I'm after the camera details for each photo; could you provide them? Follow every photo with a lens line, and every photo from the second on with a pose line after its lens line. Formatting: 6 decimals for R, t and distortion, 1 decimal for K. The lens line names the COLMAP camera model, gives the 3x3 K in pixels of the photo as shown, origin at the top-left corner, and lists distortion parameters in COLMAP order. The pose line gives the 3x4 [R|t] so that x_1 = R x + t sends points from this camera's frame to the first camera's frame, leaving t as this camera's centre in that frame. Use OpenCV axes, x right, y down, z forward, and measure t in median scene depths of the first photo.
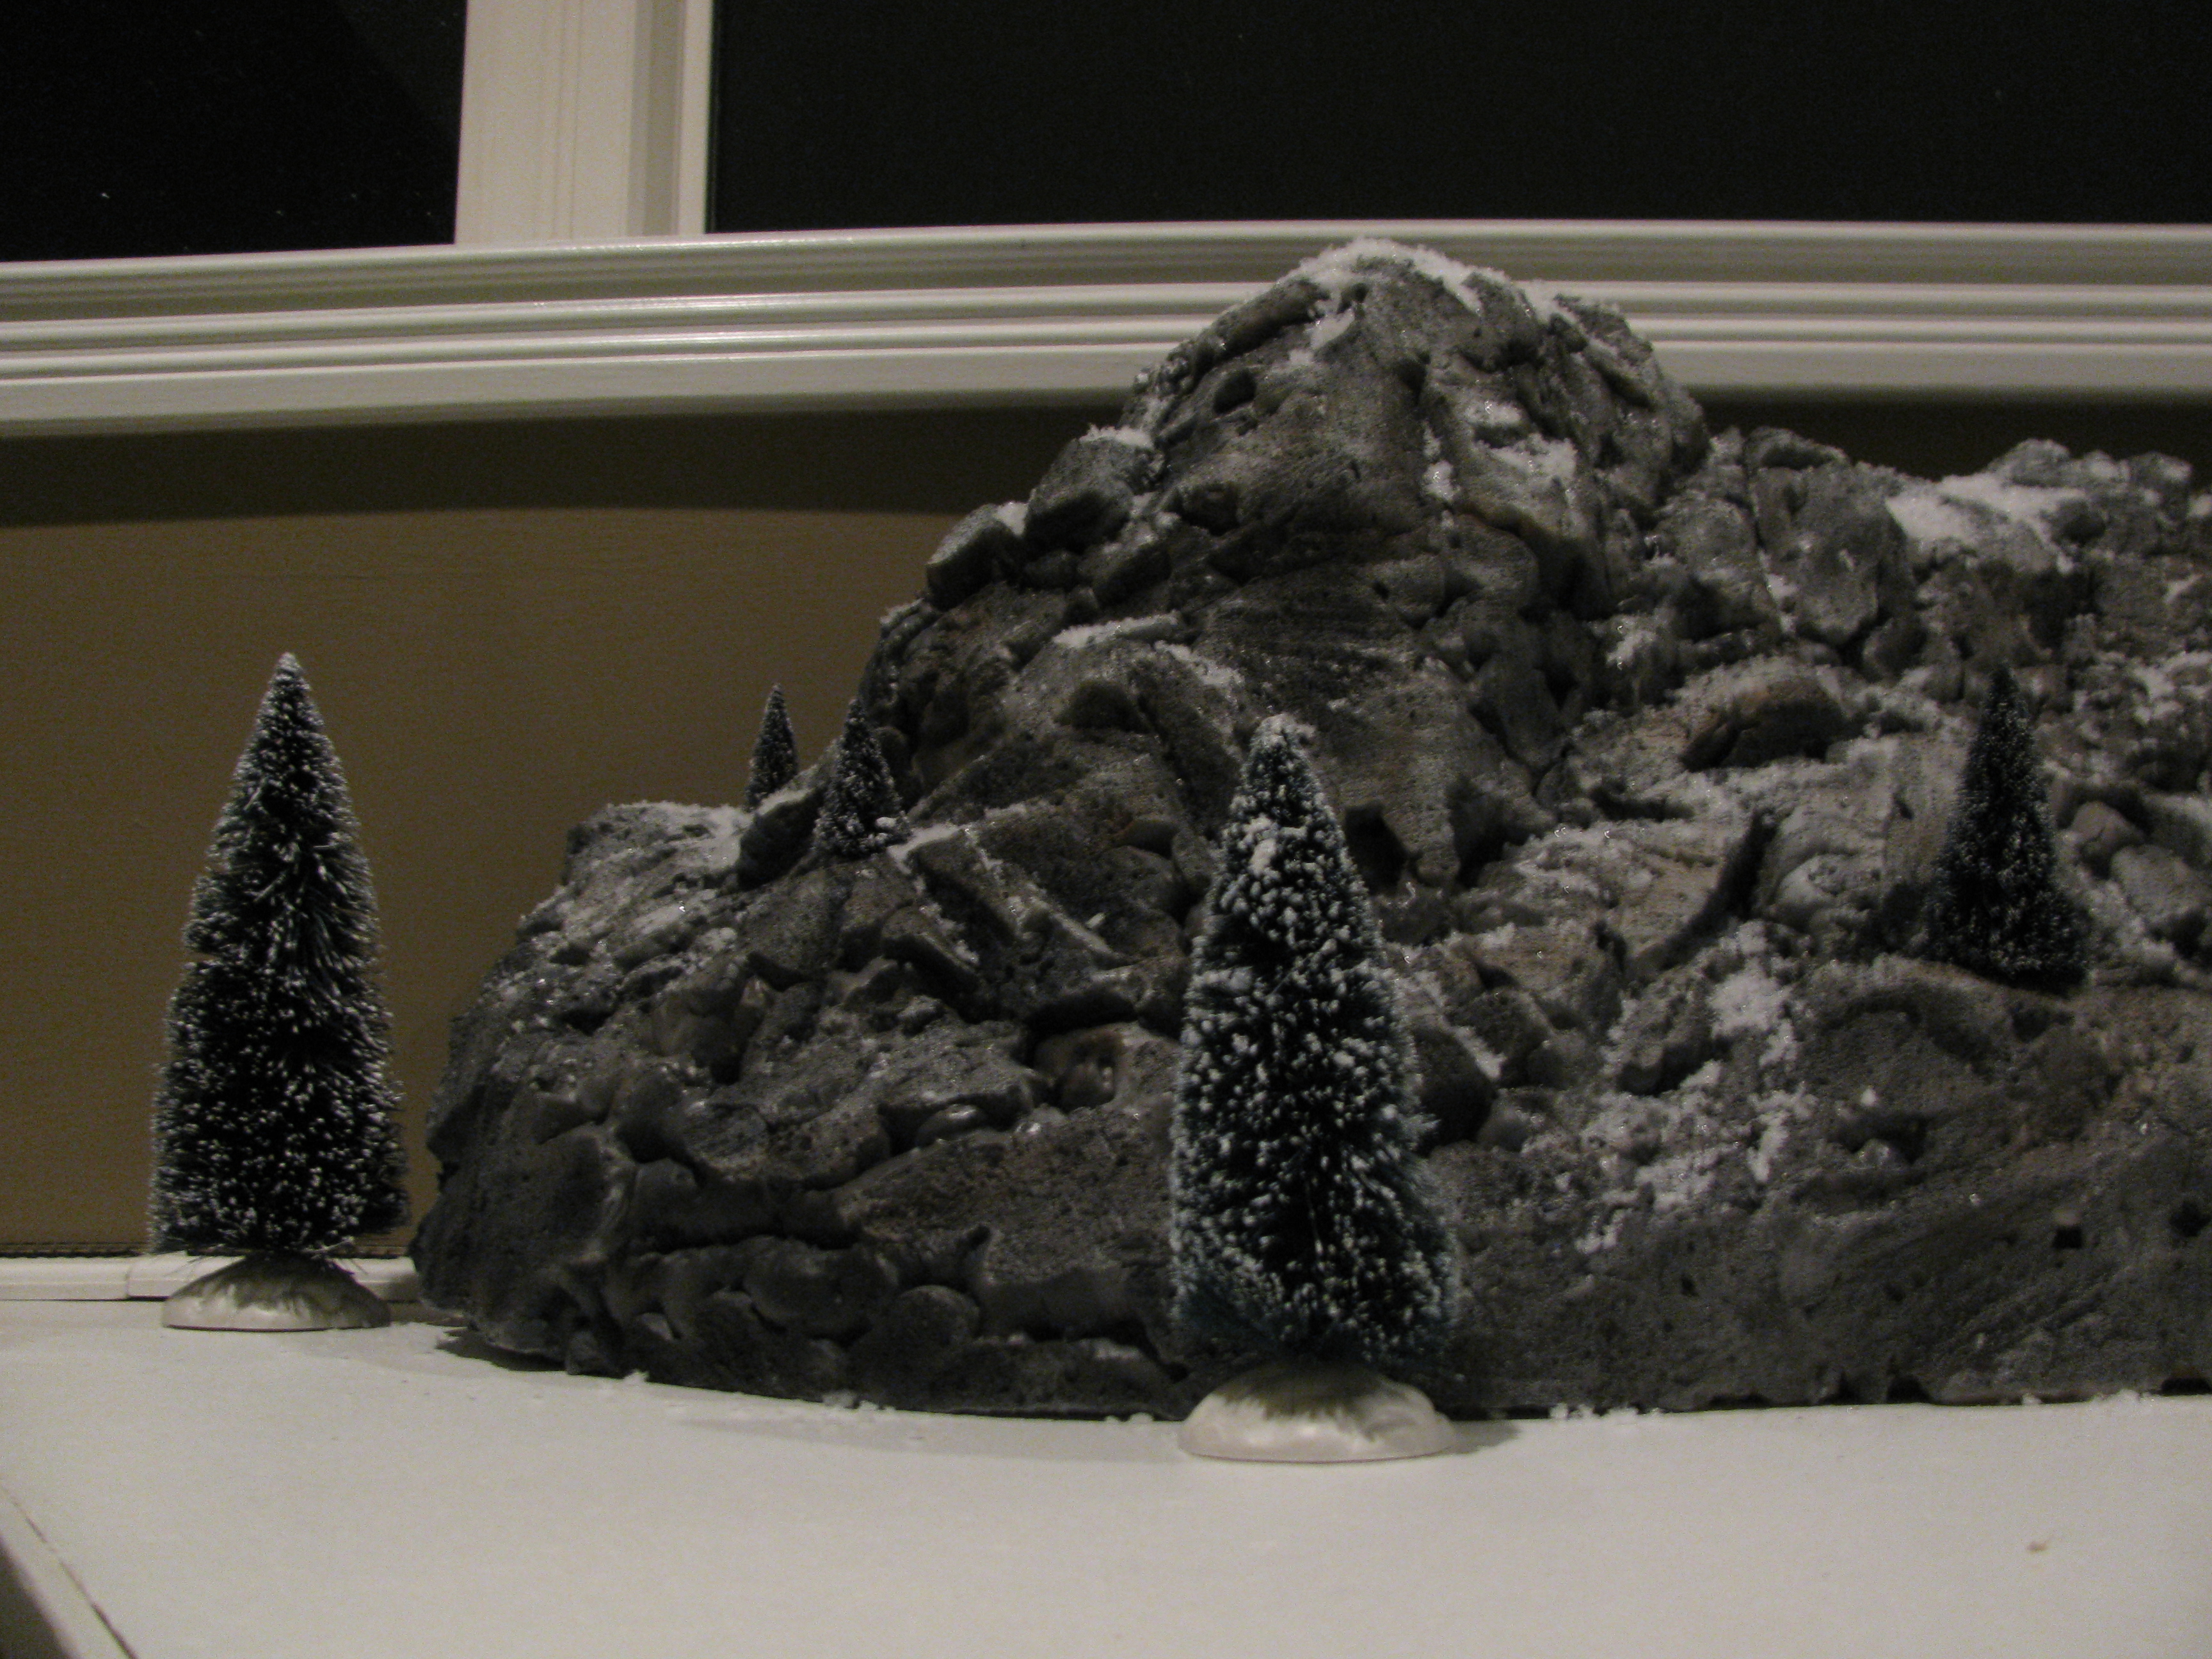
lens RADIAL K [[2289.4, 0, 1115.4], [0, 2289.4, 858.6], [0, 0, 1]] dist [-0.220170, 0.217030]
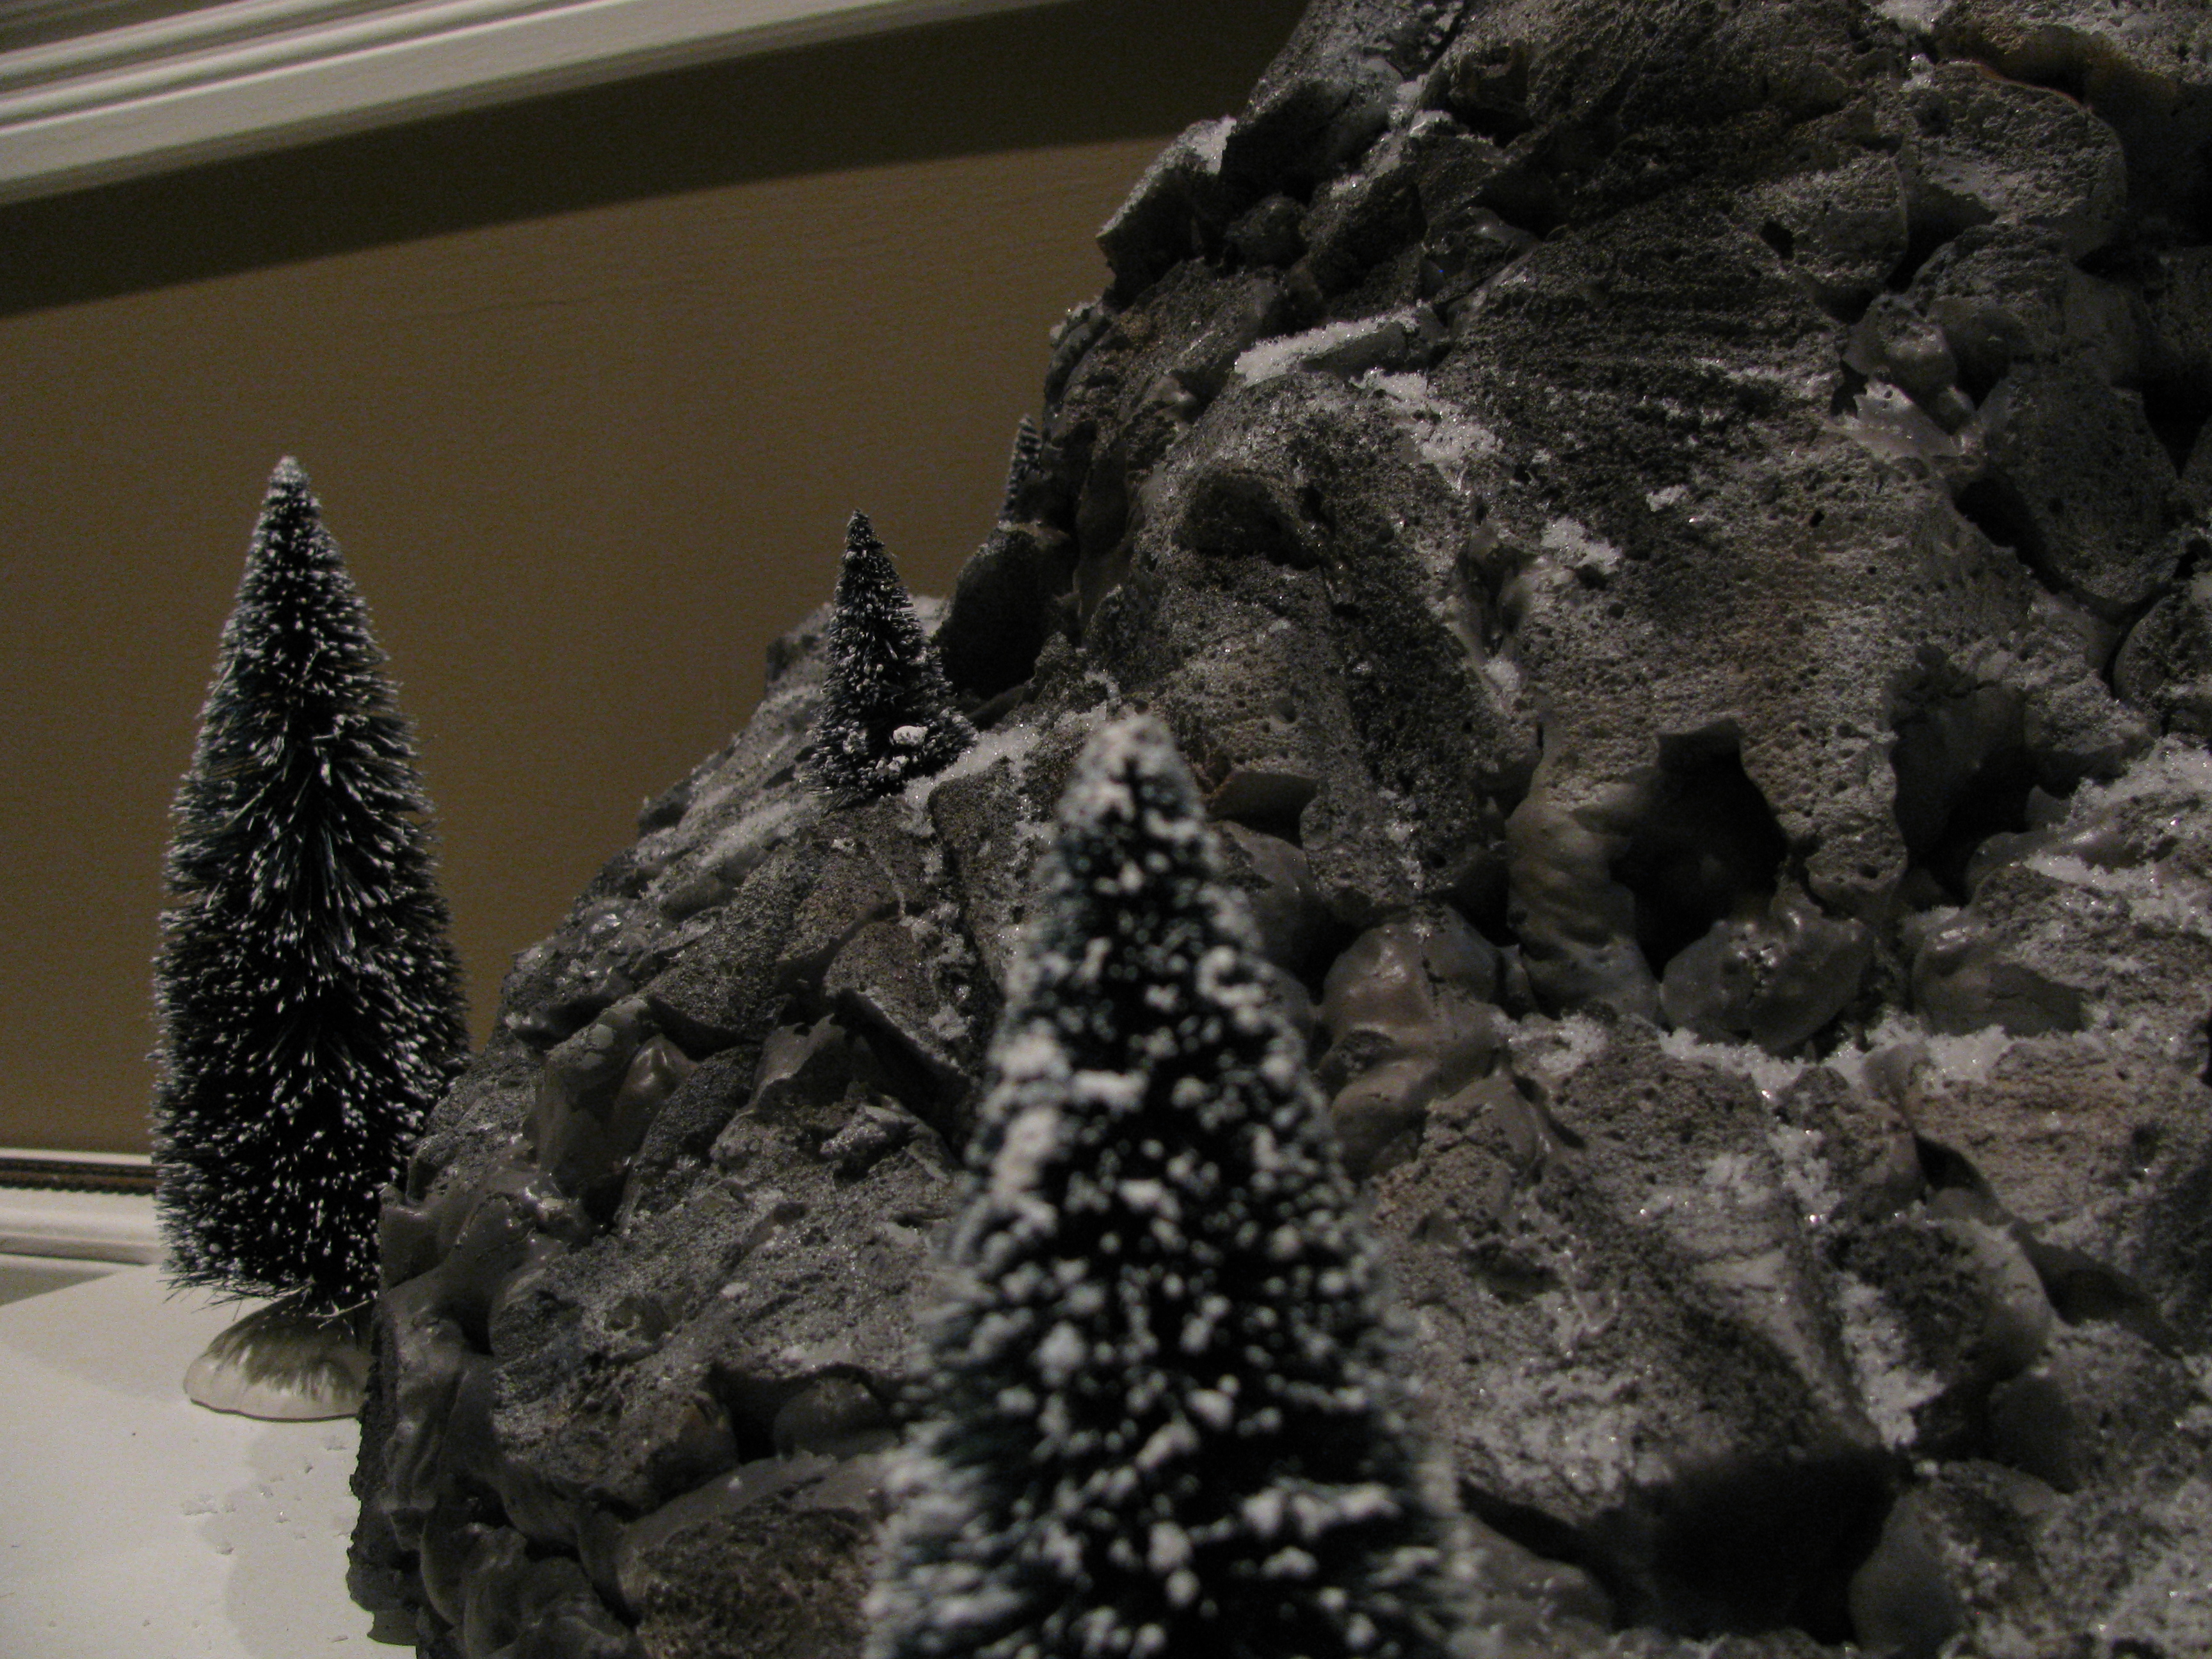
lens RADIAL K [[2289.4, 0, 1115.4], [0, 2289.4, 858.6], [0, 0, 1]] dist [-0.220170, 0.217030]
pose [[0.936152, -0.009514, -0.351468, 0.146969], [0.071650, 0.983820, 0.164211, -0.075287], [0.344219, -0.178909, 0.921686, 0.492865]]
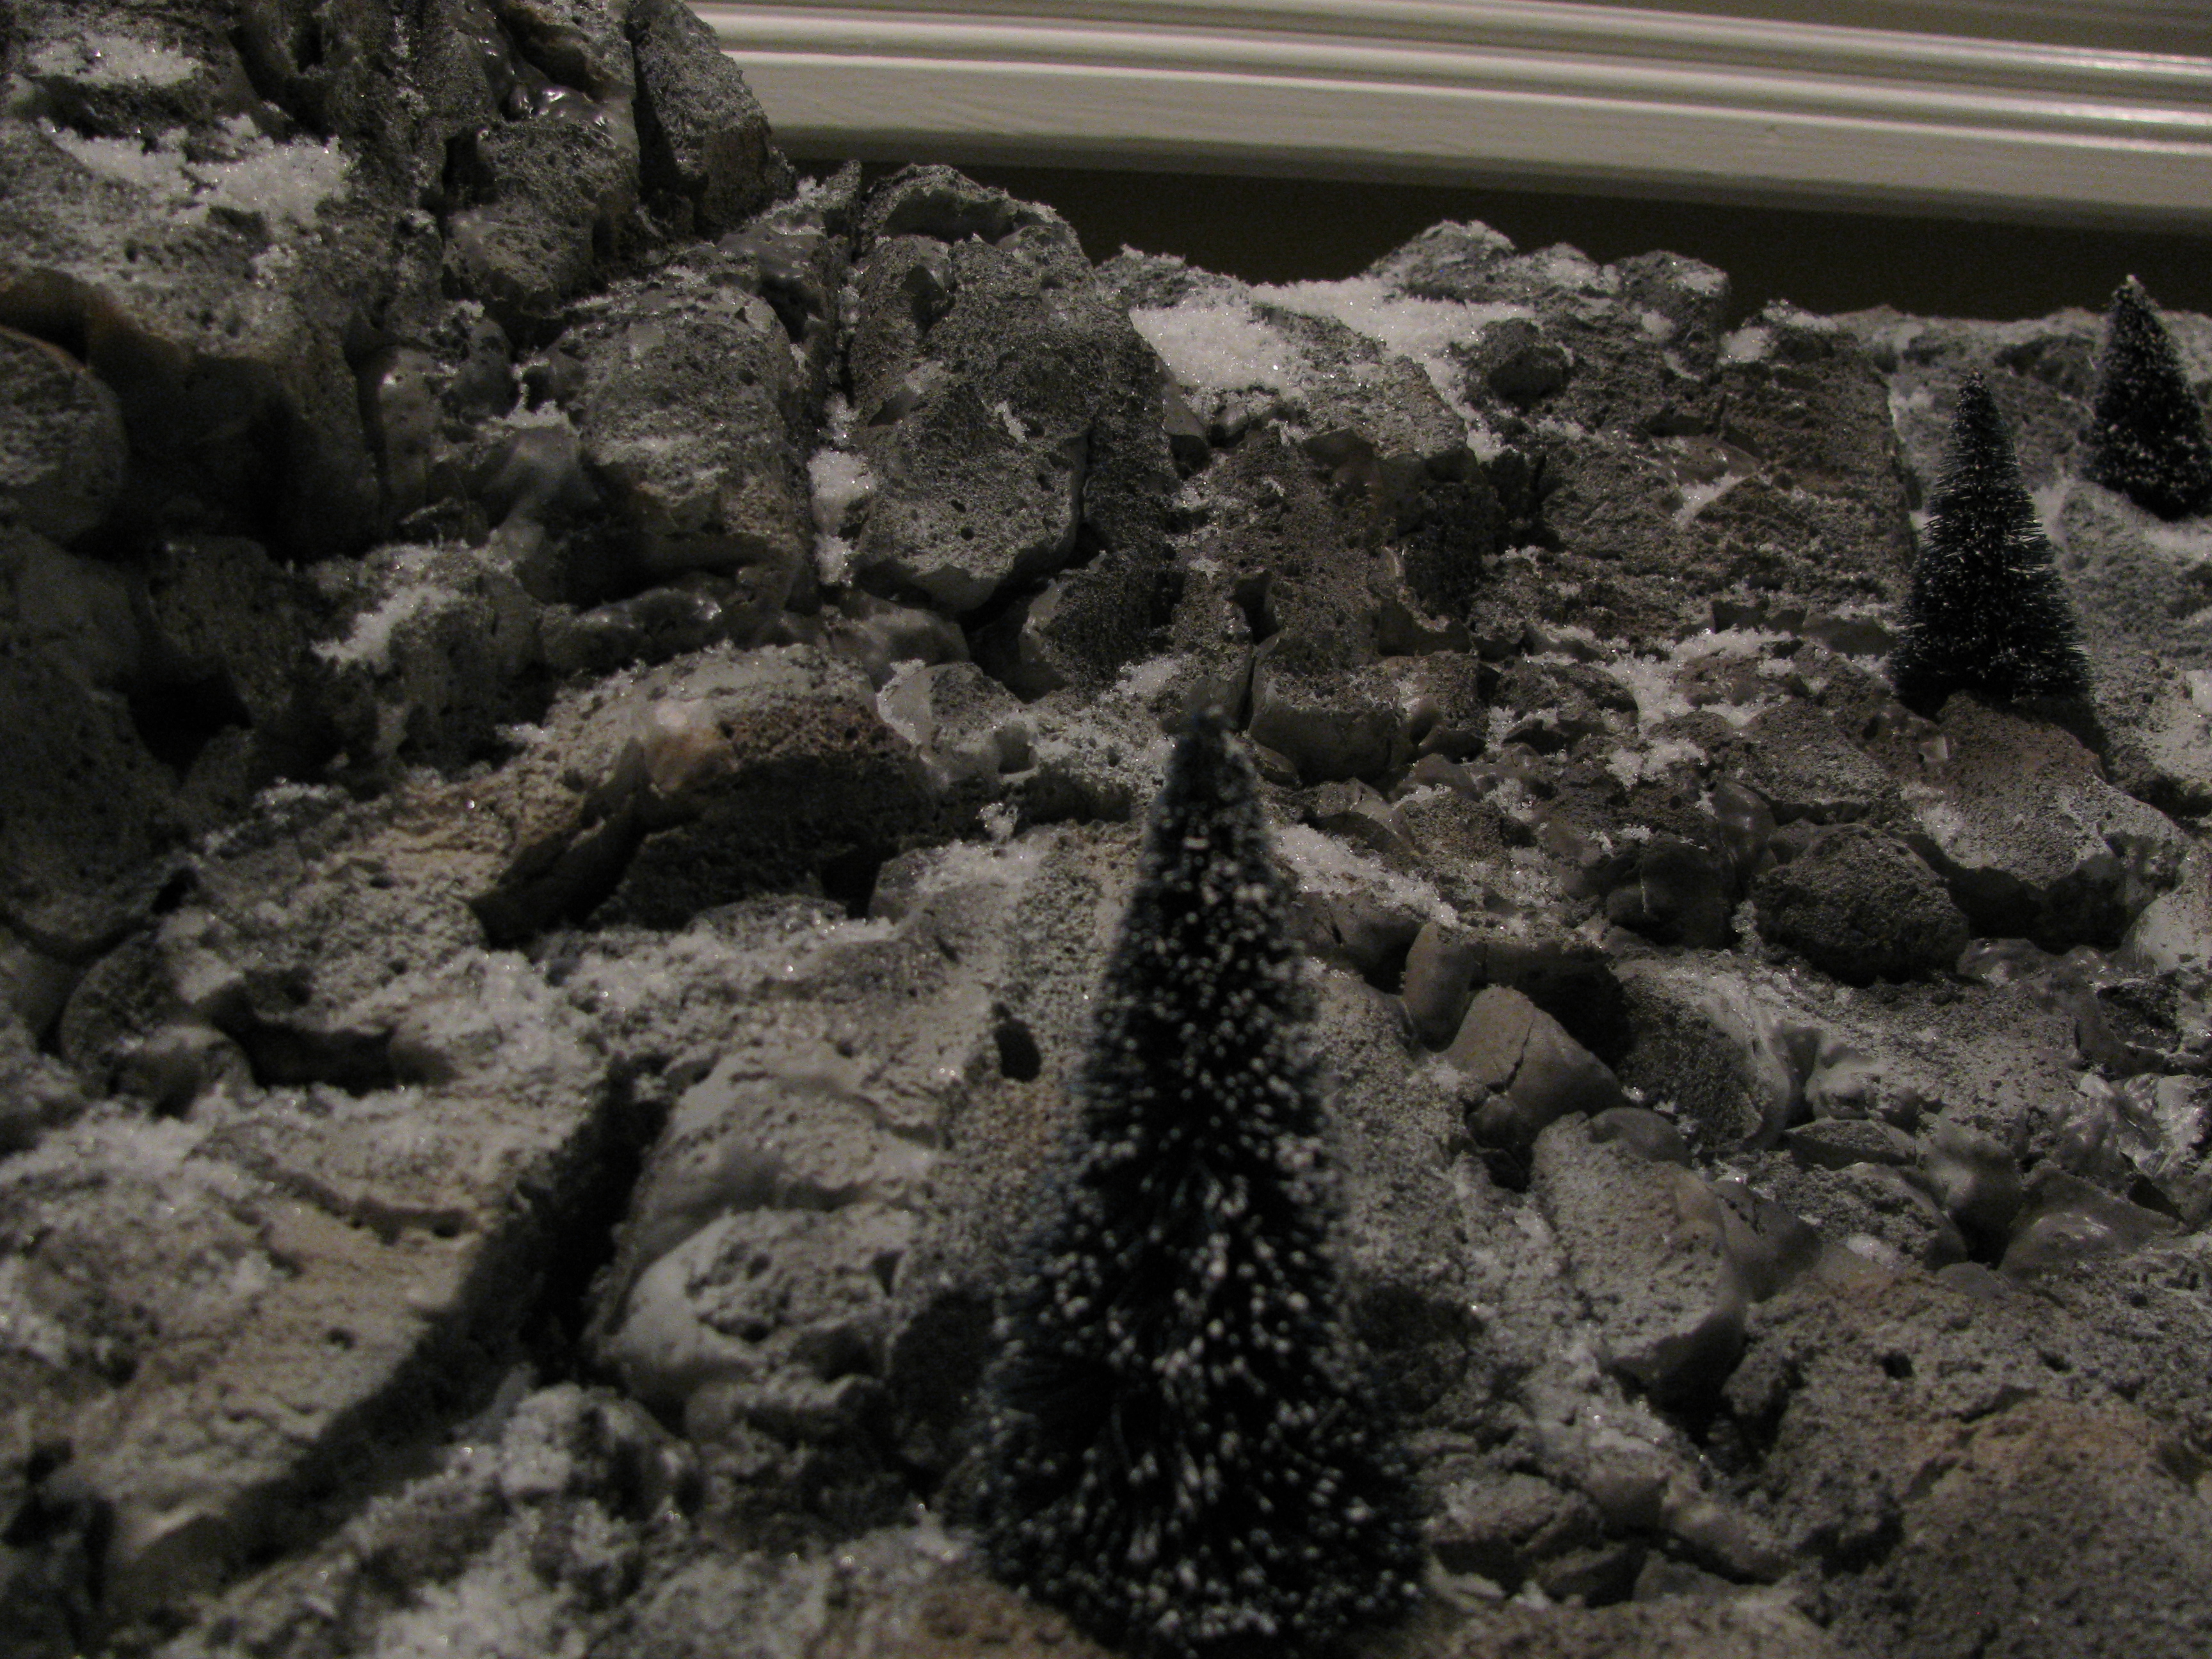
lens RADIAL K [[2289.4, 0, 1115.4], [0, 2289.4, 858.6], [0, 0, 1]] dist [-0.220170, 0.217030]
pose [[0.979550, -0.000768, 0.201200, 0.276633], [-0.009949, 0.998584, 0.052250, -0.073869], [-0.200956, -0.053183, 0.978156, 0.576496]]
